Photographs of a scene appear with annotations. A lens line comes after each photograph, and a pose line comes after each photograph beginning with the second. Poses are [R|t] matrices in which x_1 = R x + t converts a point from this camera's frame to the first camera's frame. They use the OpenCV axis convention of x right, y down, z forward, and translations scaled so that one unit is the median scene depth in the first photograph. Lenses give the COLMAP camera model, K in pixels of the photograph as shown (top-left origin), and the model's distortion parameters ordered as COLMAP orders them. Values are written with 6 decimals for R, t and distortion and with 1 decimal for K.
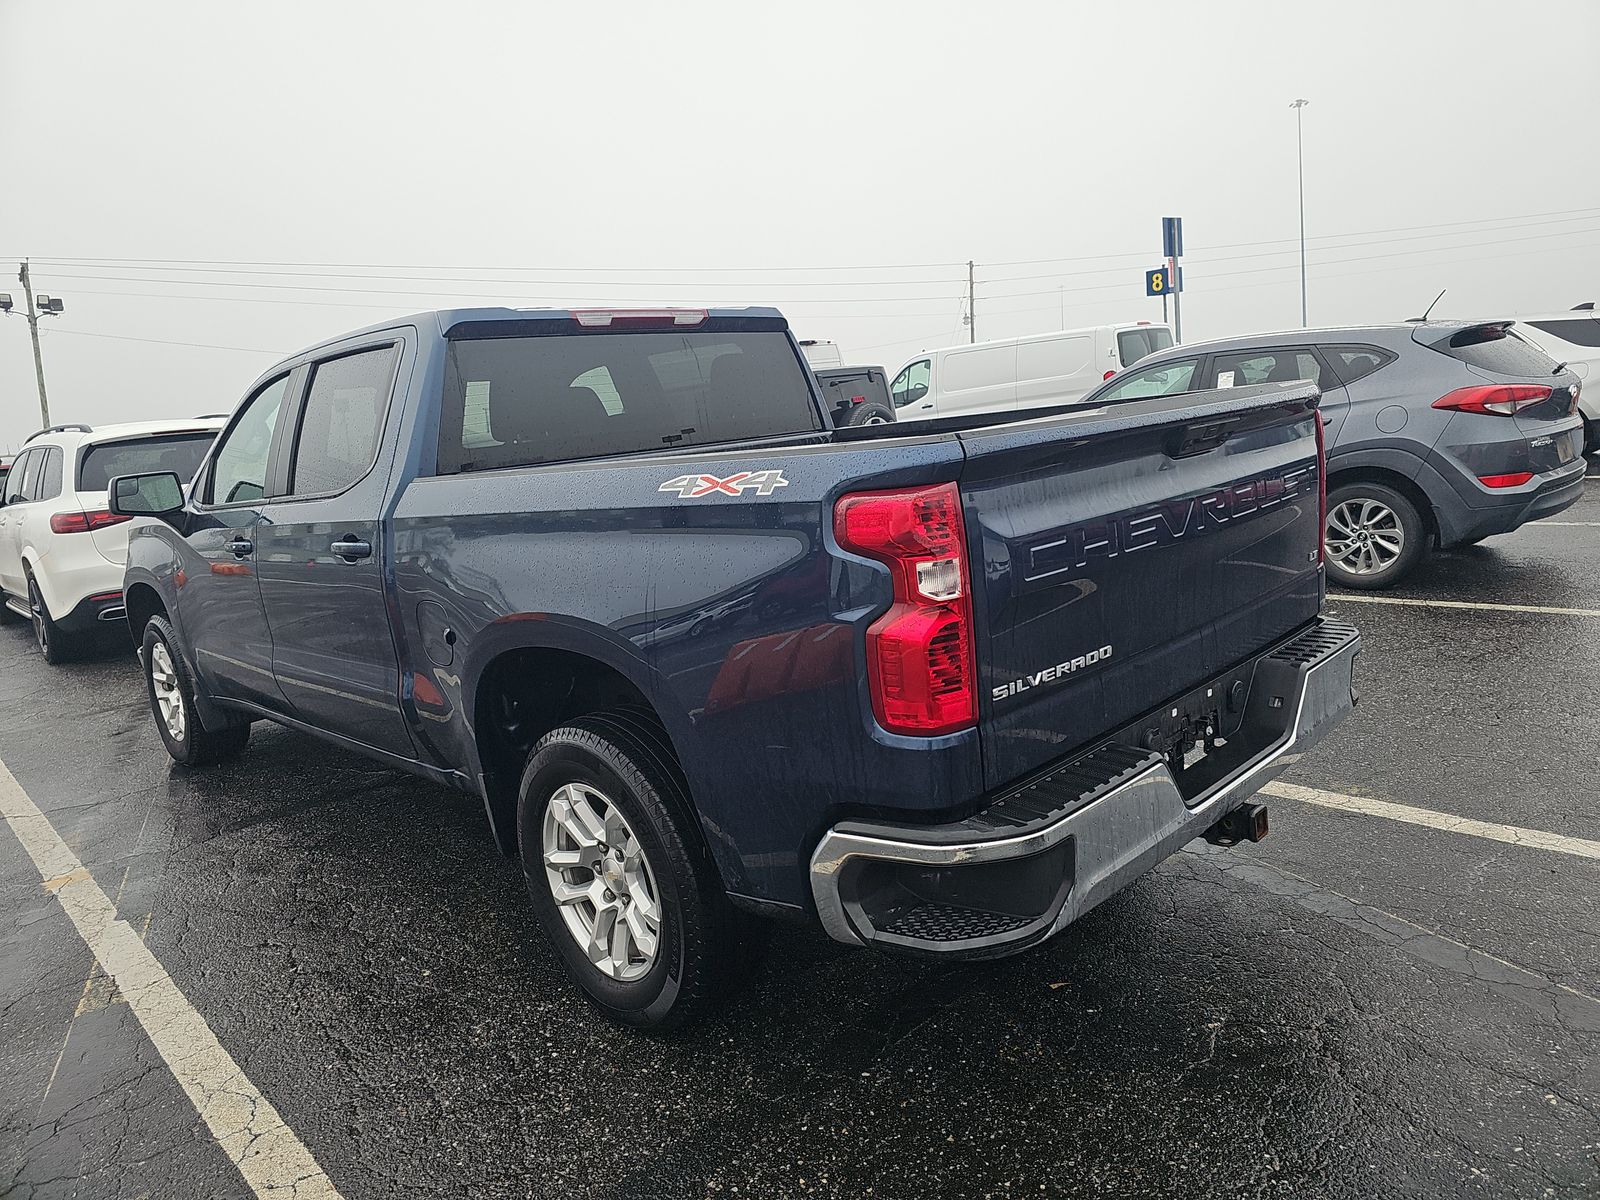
lens RADIAL K [[1042.1, 0, 795.0], [0, 1042.1, 608.2], [0, 0, 1]] dist [0.041851, -0.022442]
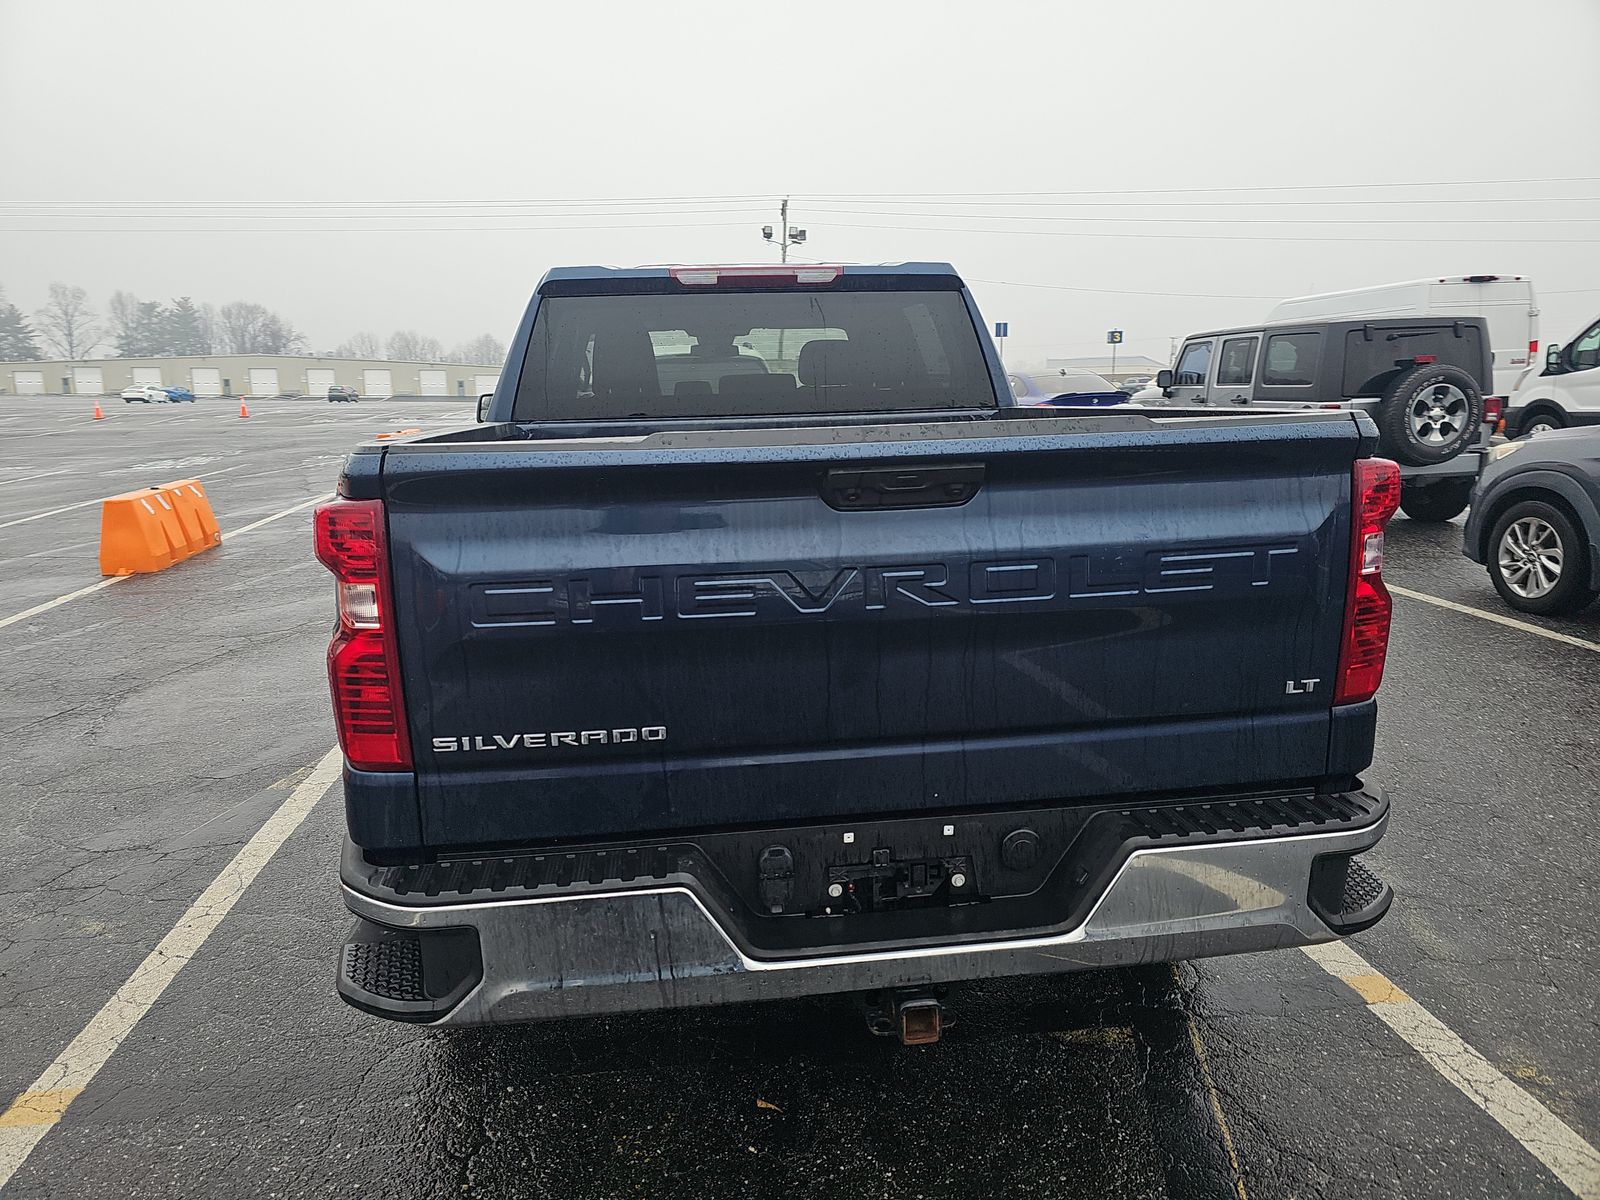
lens RADIAL K [[1042.1, 0, 796.6], [0, 1042.1, 604.2], [0, 0, 1]] dist [0.041851, -0.022442]
pose [[0.797584, 0.199860, -0.569136, 0.512452], [-0.163239, 0.979824, 0.115316, -0.104176], [0.580700, 0.000931, 0.814117, 0.252307]]
